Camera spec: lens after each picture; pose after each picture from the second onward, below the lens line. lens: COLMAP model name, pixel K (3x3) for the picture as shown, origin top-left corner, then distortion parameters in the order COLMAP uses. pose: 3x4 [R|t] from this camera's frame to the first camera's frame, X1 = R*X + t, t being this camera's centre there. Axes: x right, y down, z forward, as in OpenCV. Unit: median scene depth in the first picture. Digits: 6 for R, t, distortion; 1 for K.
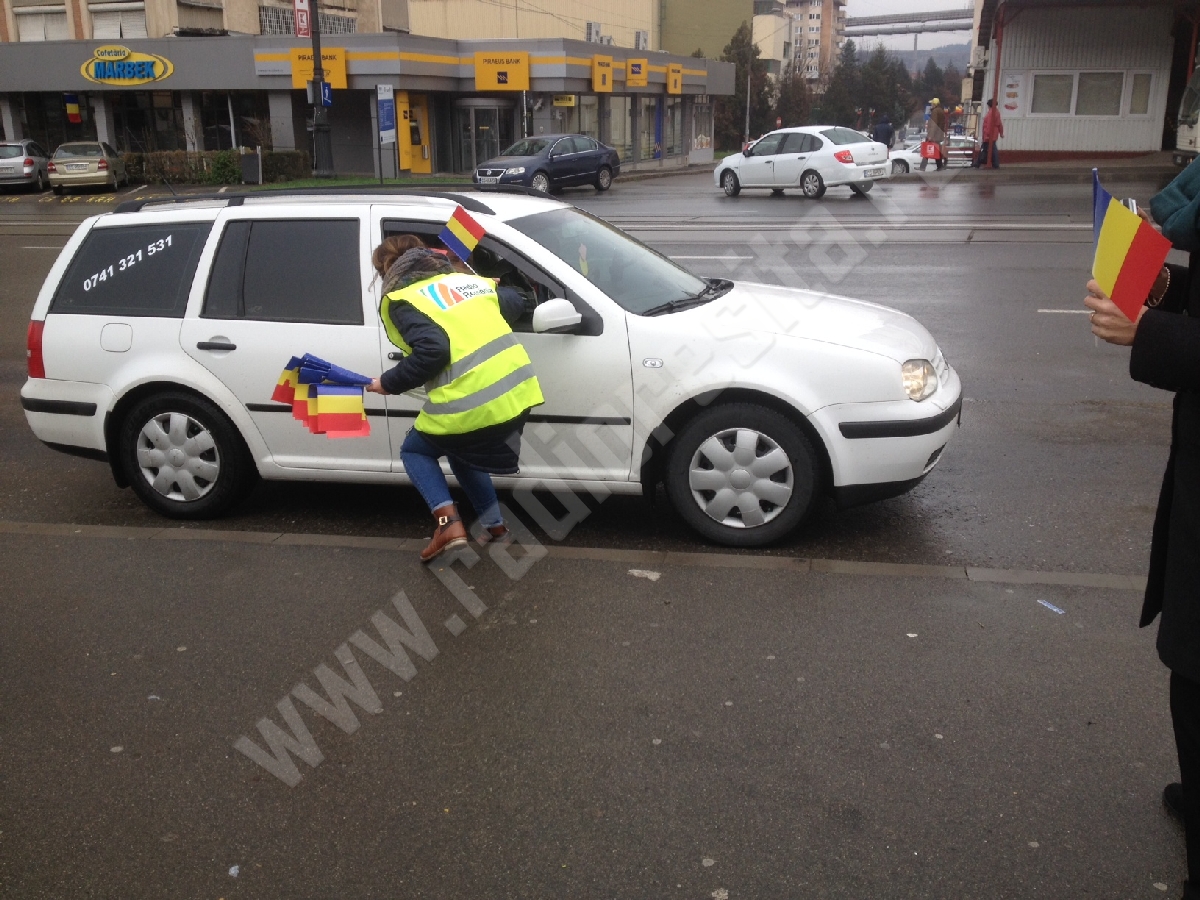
lens RADIAL K [[1099.8, 0, 601.5], [0, 1099.8, 455.9], [0, 0, 1]] dist [0.027770, -0.090753]
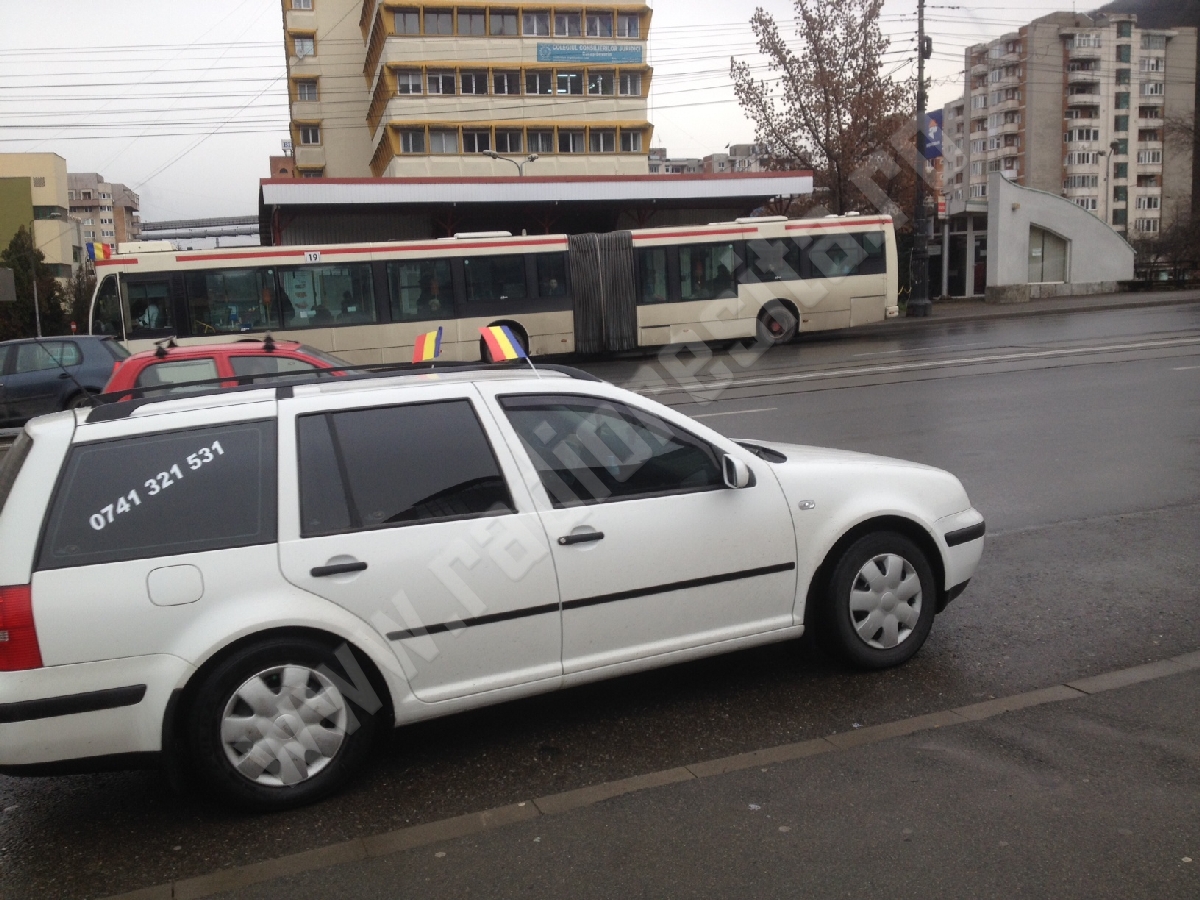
lens RADIAL K [[1099.8, 0, 600.8], [0, 1099.8, 454.7], [0, 0, 1]] dist [0.027770, -0.090753]
pose [[0.804336, -0.108284, 0.584224, -0.640140], [0.208053, 0.972333, -0.106221, -0.055435], [-0.556559, 0.206987, 0.804611, 0.242787]]
